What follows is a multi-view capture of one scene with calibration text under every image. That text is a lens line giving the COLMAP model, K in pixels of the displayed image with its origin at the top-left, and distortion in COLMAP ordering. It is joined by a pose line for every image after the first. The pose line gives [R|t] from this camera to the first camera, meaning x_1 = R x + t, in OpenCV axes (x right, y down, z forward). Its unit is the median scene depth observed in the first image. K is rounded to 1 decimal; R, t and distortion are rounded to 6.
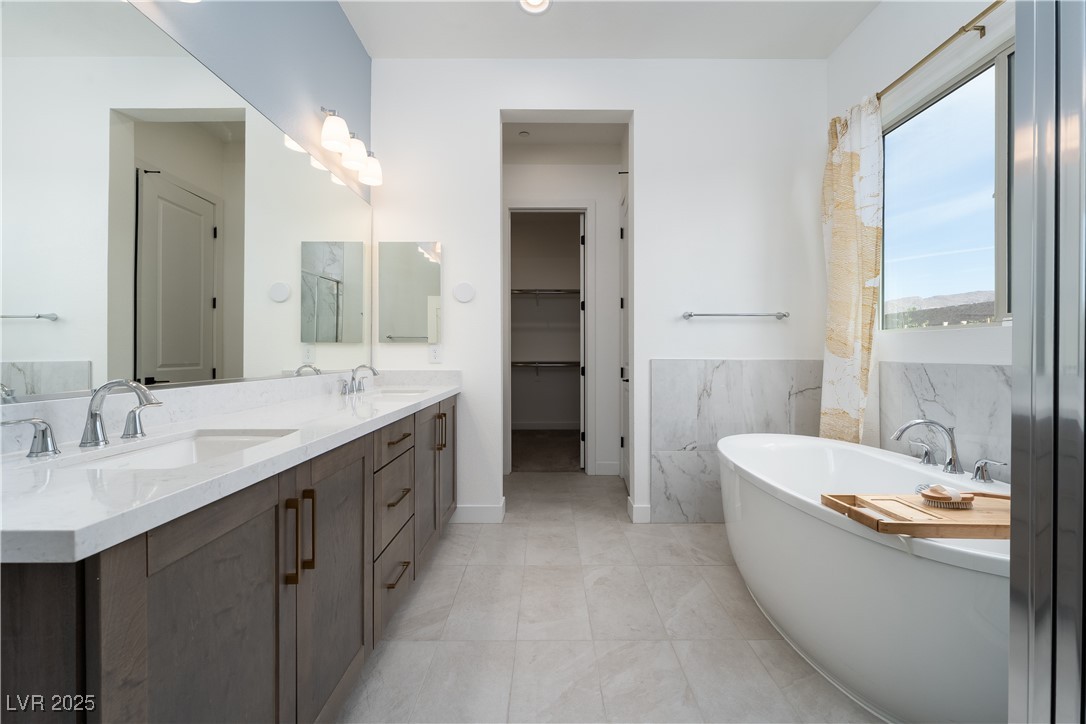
lens RADIAL K [[447.4, 0, 538.4], [0, 447.4, 355.3], [0, 0, 1]] dist [0.003798, -0.000660]
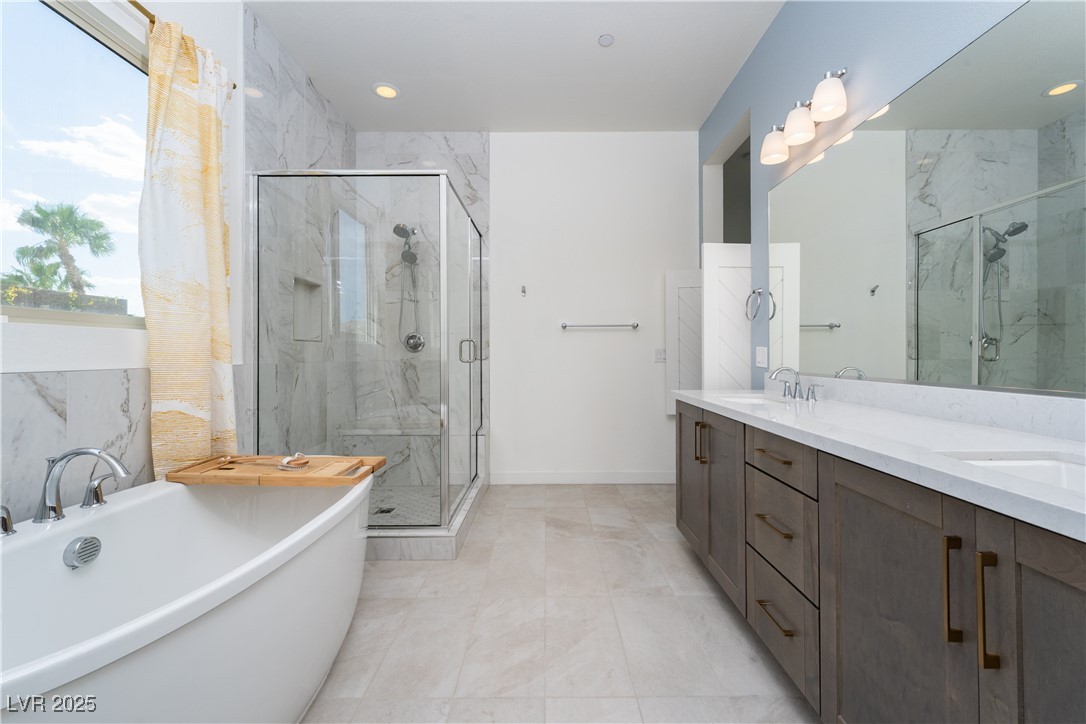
lens RADIAL K [[447.4, 0, 539.0], [0, 447.4, 354.3], [0, 0, 1]] dist [0.003798, -0.000660]
pose [[-0.999994, 0.001902, 0.002823, 0.090600], [0.001919, 0.999980, 0.006005, -0.009039], [-0.002812, 0.006010, -0.999978, 1.294803]]
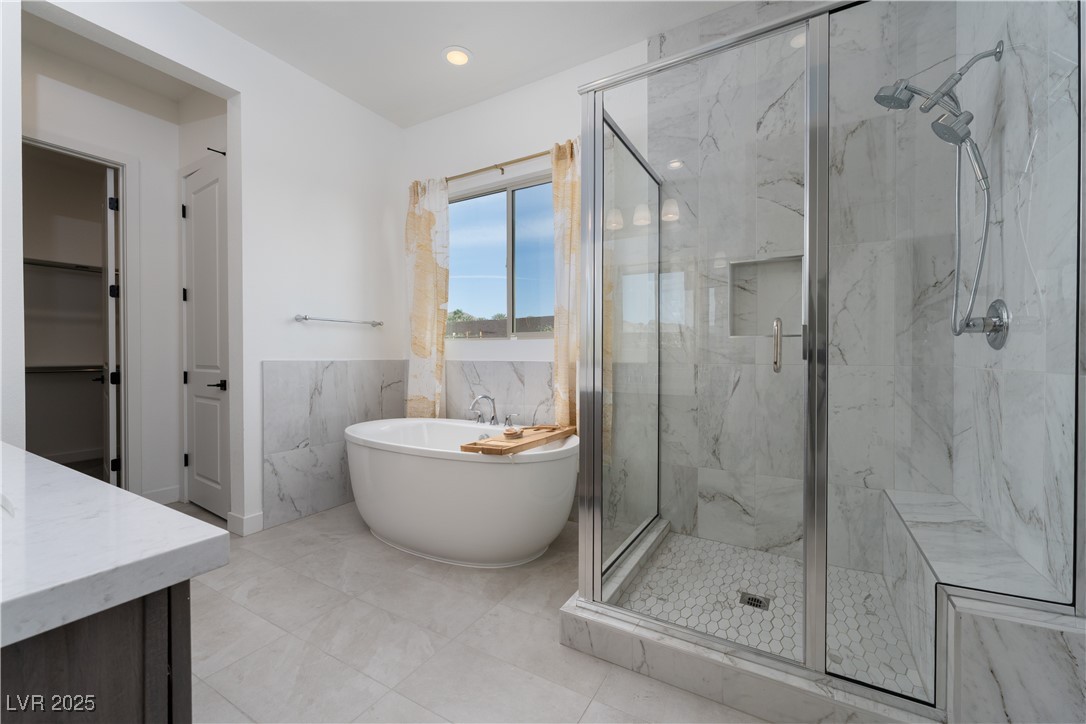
lens RADIAL K [[447.4, 0, 553.4], [0, 447.4, 360.3], [0, 0, 1]] dist [0.003798, -0.000660]
pose [[0.491567, -0.009471, 0.870788, -0.332616], [0.003116, 0.999954, 0.009117, 0.000985], [-0.870834, -0.001768, 0.491574, -0.024752]]
